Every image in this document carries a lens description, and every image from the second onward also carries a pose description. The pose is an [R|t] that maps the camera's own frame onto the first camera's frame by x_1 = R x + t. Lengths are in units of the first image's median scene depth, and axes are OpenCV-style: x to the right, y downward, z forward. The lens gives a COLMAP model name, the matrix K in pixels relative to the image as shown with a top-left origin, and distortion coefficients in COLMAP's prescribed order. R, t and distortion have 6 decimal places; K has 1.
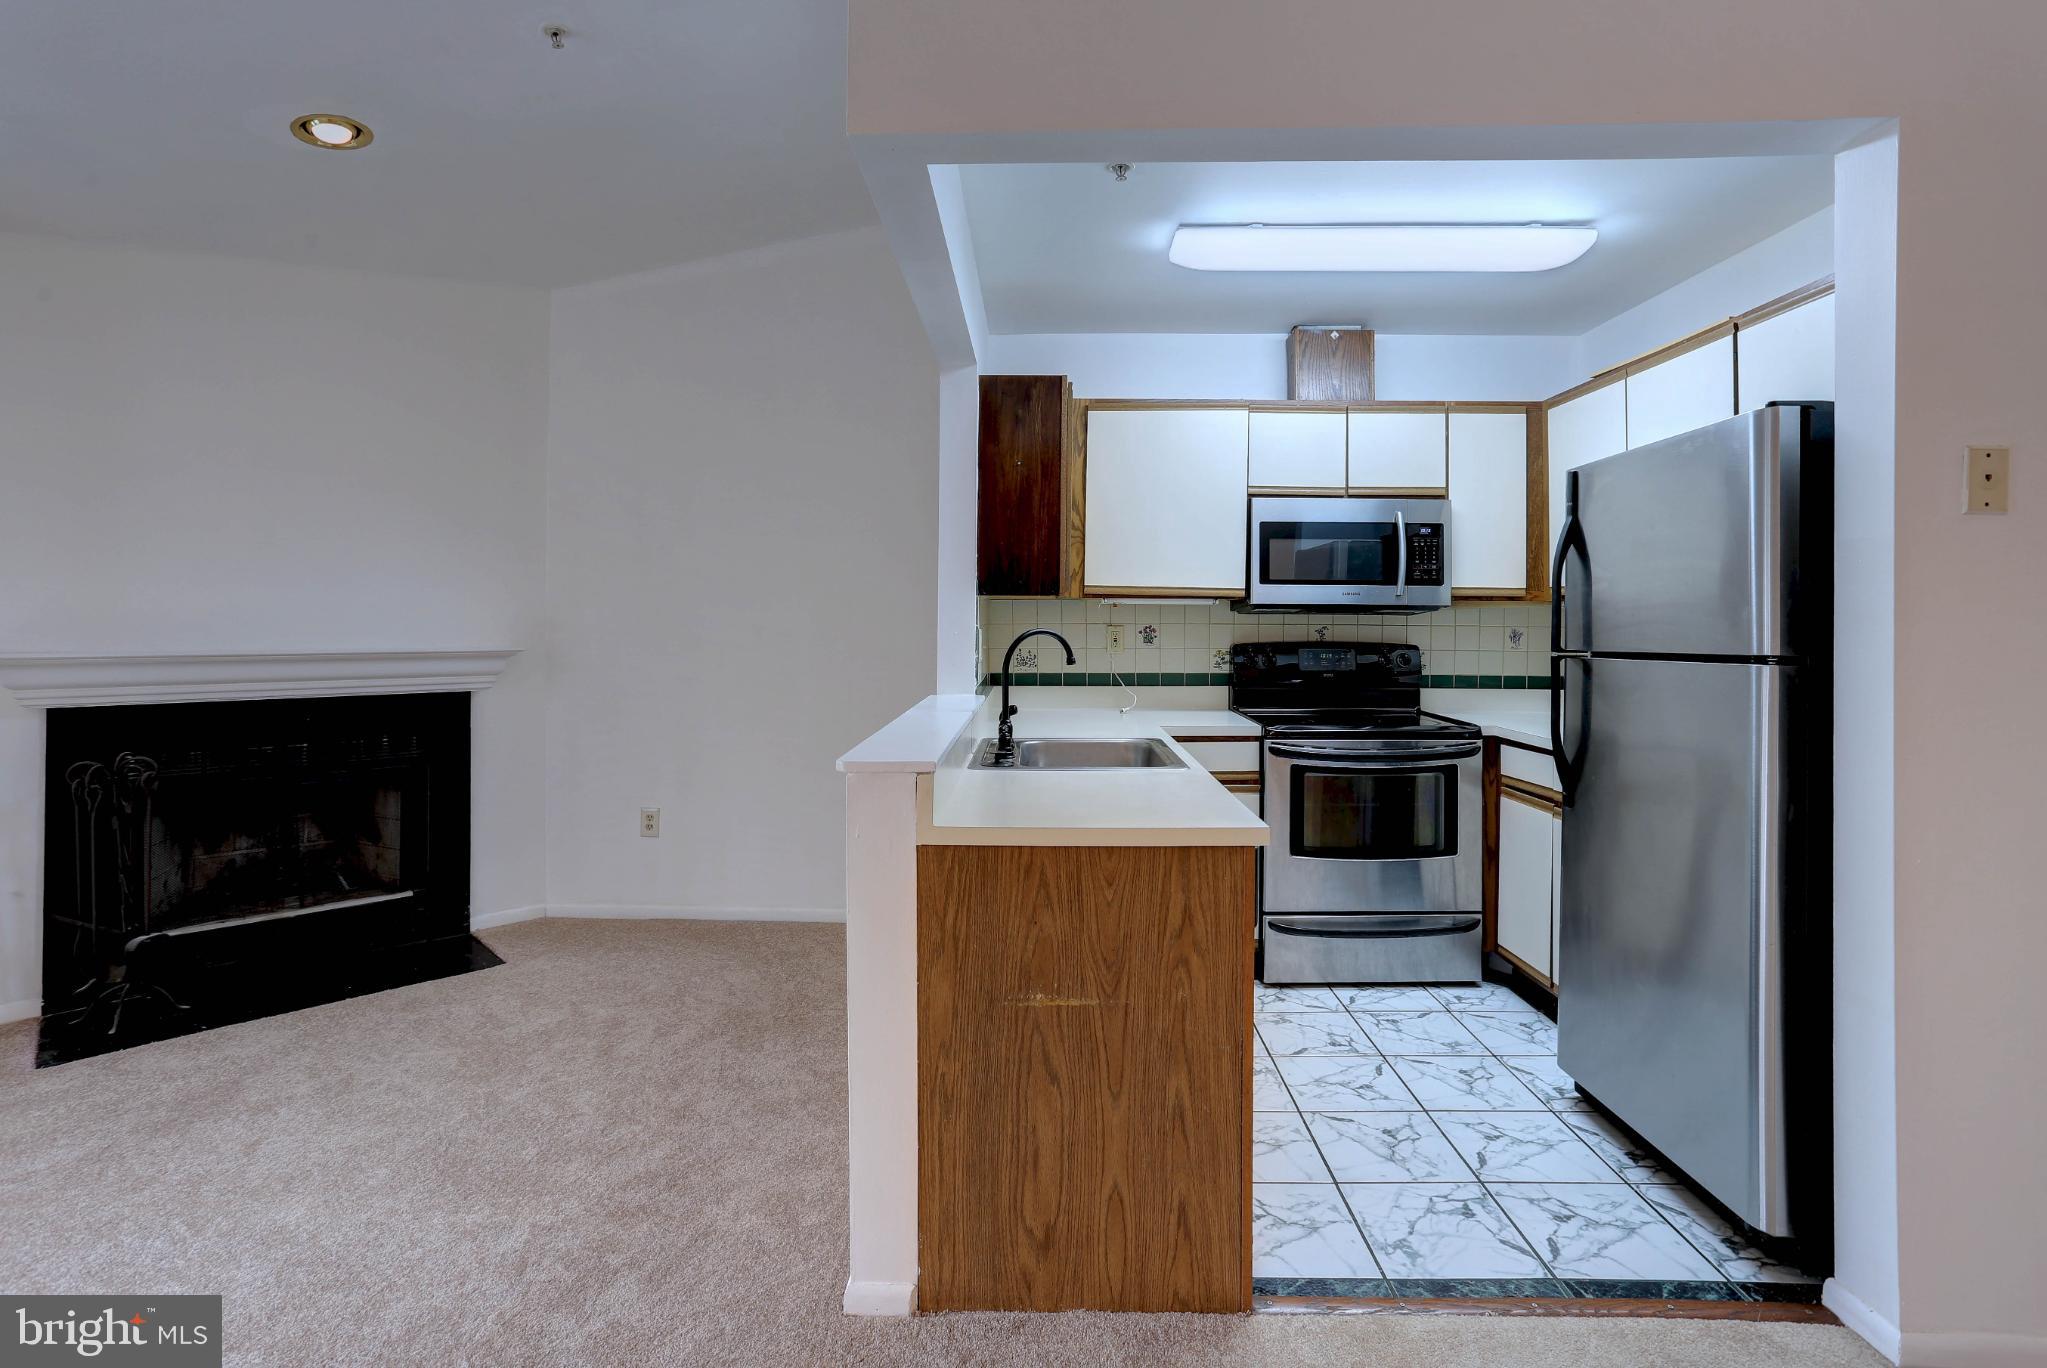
lens RADIAL K [[985.9, 0, 1016.1], [0, 985.9, 615.8], [0, 0, 1]] dist [-0.046079, 0.028582]
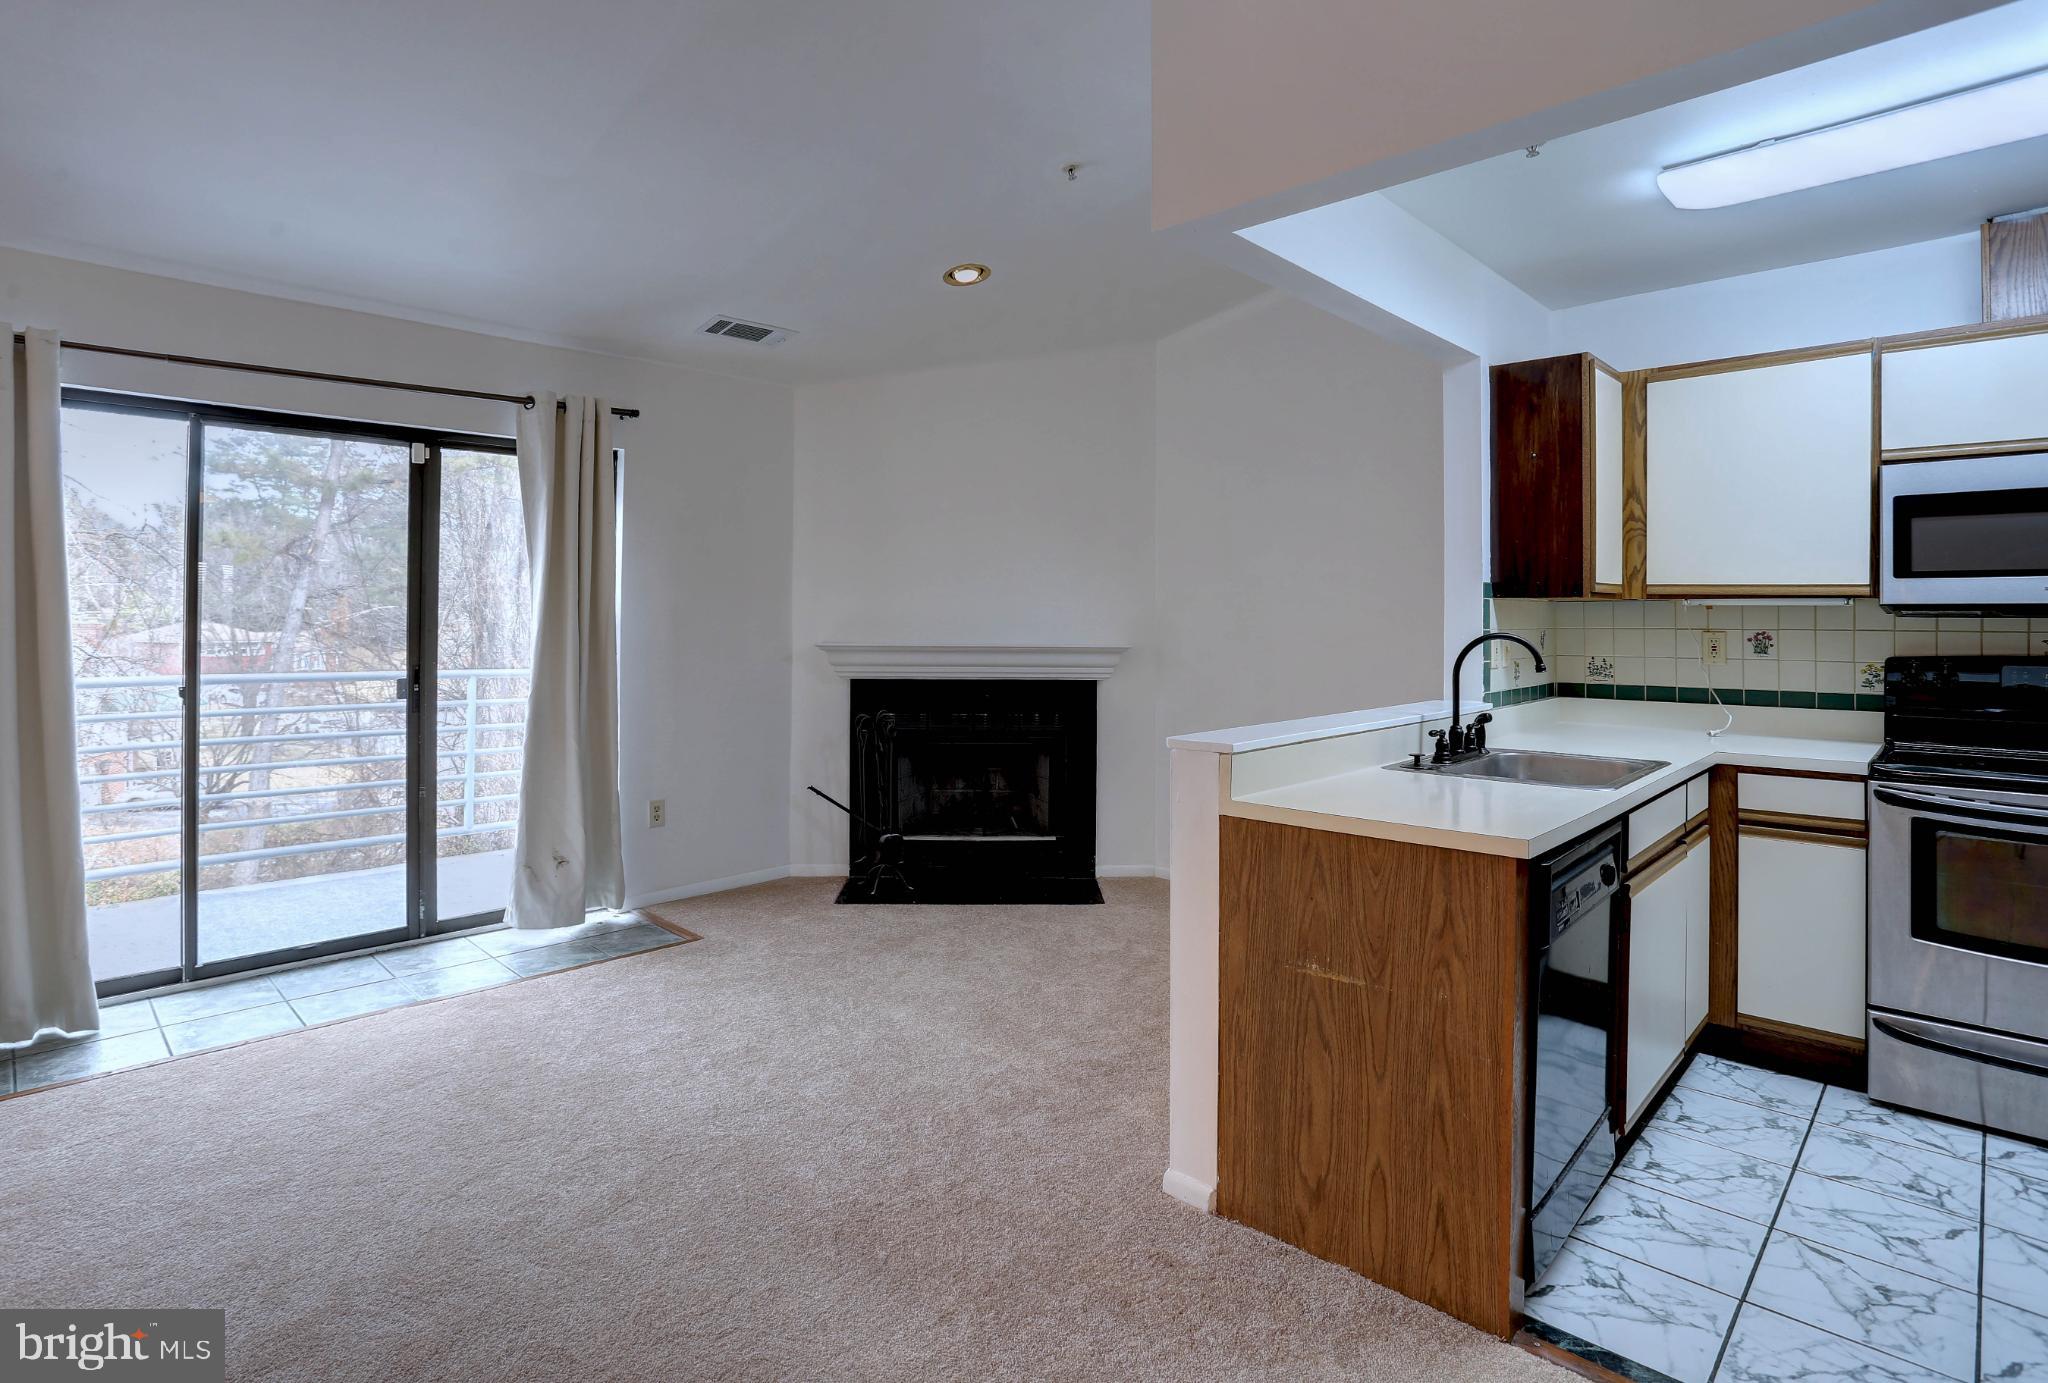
lens RADIAL K [[1048.6, 0, 1014.9], [0, 1048.6, 607.5], [0, 0, 1]] dist [-0.041602, 0.000648]
pose [[0.732589, -0.007107, -0.680634, 0.366749], [-0.000516, 0.999939, -0.010997, -0.000811], [0.680671, 0.008407, 0.732541, -0.055020]]
